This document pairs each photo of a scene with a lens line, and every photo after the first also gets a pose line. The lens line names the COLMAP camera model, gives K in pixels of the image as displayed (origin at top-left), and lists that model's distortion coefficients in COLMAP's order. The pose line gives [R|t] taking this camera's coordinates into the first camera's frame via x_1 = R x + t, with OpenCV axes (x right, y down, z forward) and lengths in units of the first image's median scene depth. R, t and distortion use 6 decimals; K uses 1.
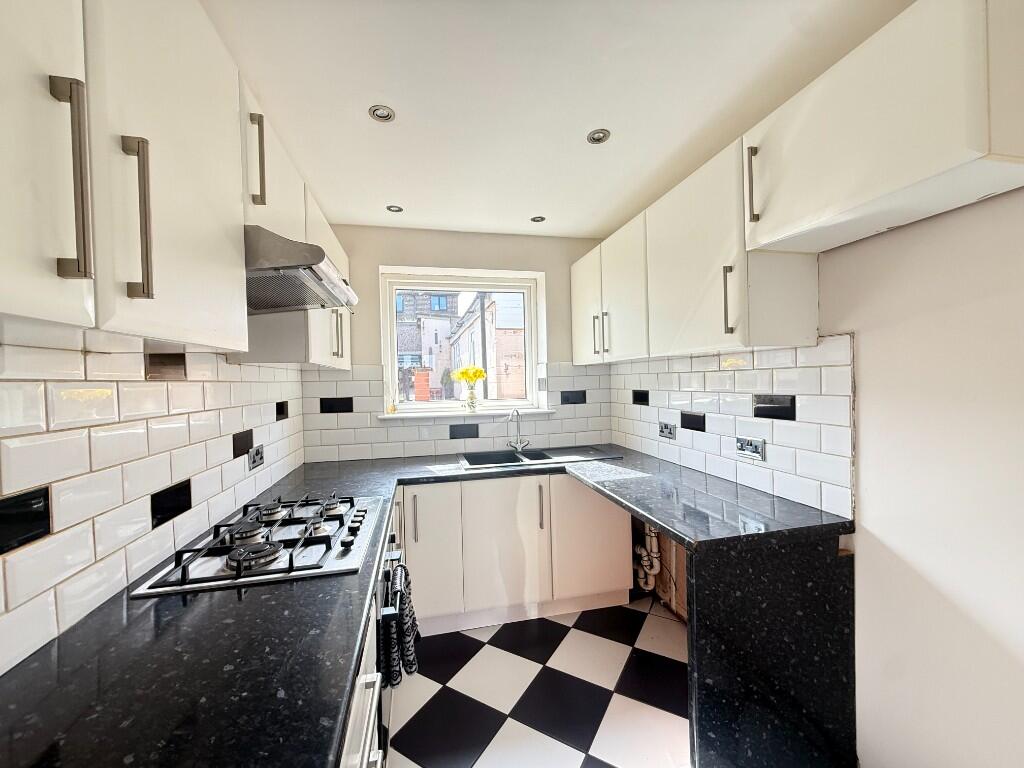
lens RADIAL K [[405.4, 0, 511.7], [0, 405.4, 384.0], [0, 0, 1]] dist [0.000609, -0.000945]
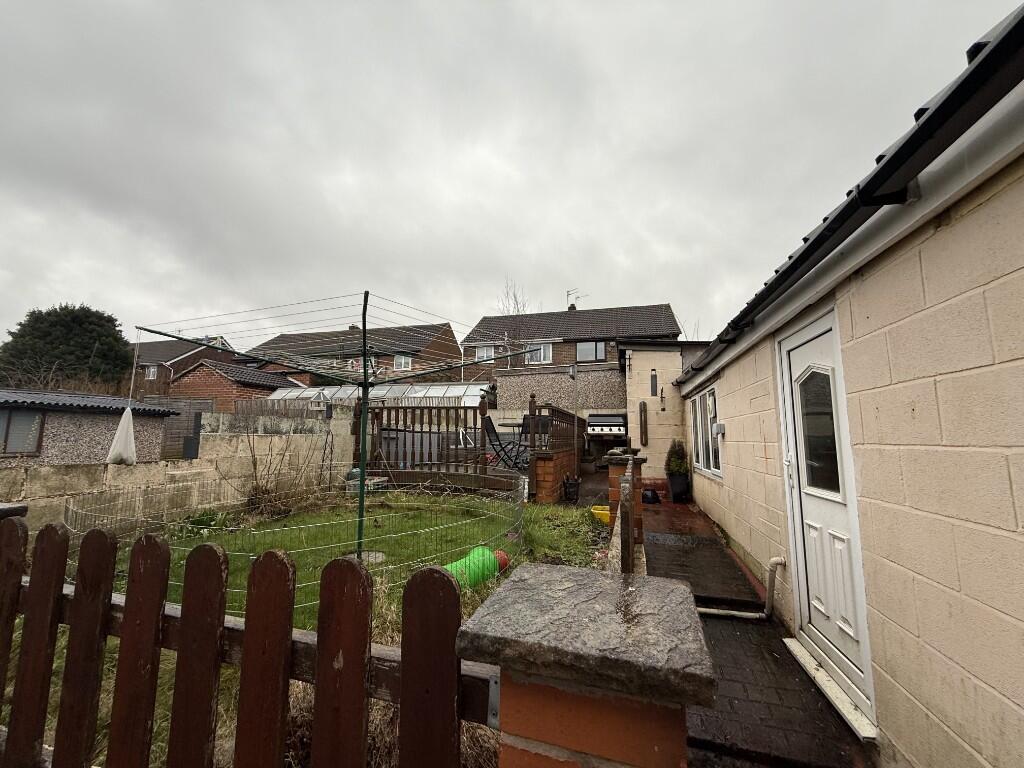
lens RADIAL K [[405.4, 0, 507.7], [0, 405.4, 386.6], [0, 0, 1]] dist [0.000609, -0.000945]
pose [[0.871223, -0.032076, -0.489838, -0.802162], [-0.032124, 0.991999, -0.122094, -0.339468], [0.489835, 0.122106, 0.863222, 3.841966]]
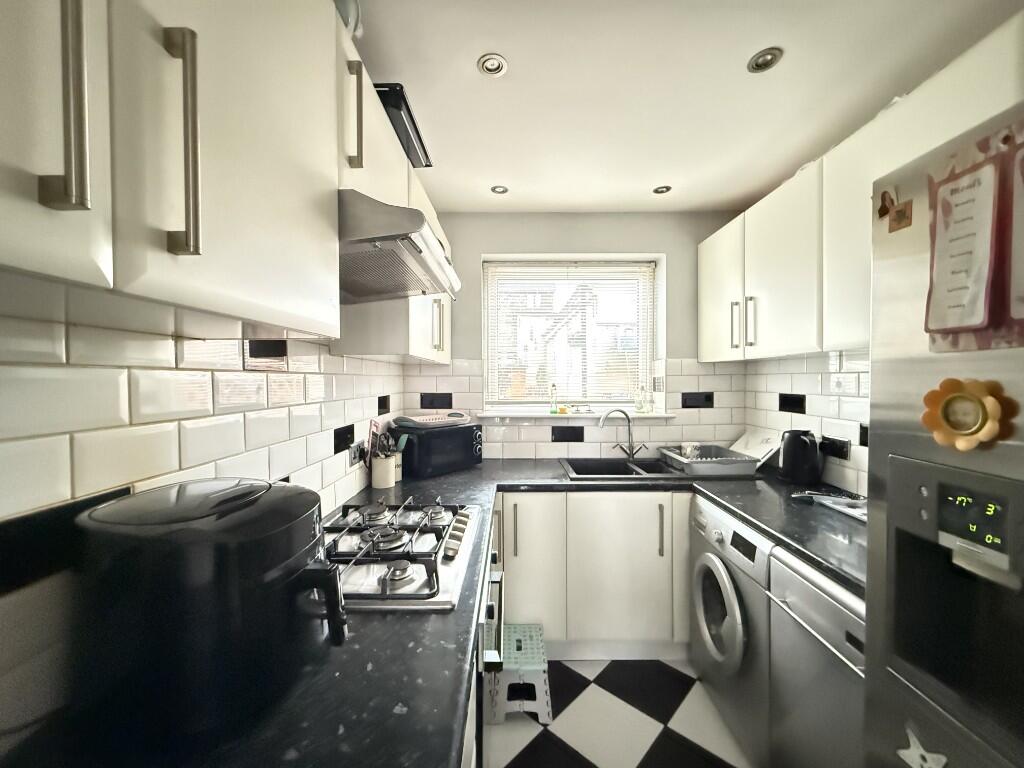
lens RADIAL K [[405.4, 0, 514.6], [0, 405.4, 385.3], [0, 0, 1]] dist [0.000609, -0.000945]
pose [[0.975677, 0.023456, -0.217956, -0.051231], [-0.021699, 0.999710, 0.010448, 0.001308], [0.218138, -0.005464, 0.975903, 0.123949]]
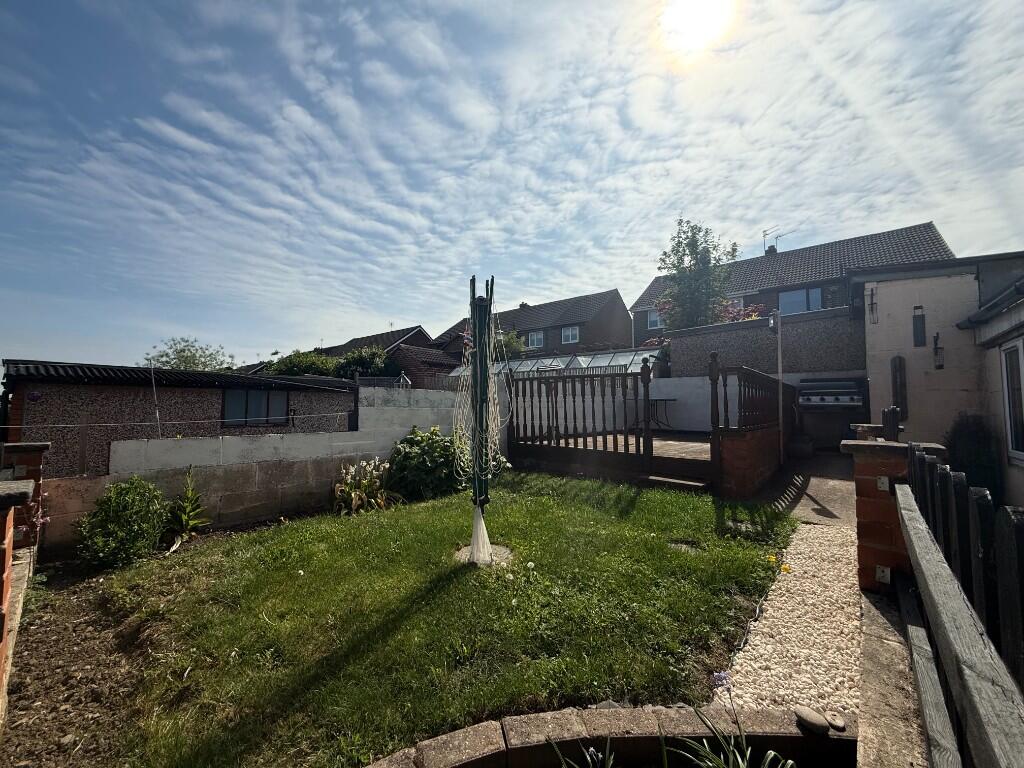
lens RADIAL K [[405.4, 0, 513.8], [0, 405.4, 382.5], [0, 0, 1]] dist [0.000609, -0.000945]
pose [[0.600558, -0.028497, -0.799073, -1.023694], [-0.026684, 0.998094, -0.055650, -0.334491], [0.799136, 0.054744, 0.598653, 4.416594]]
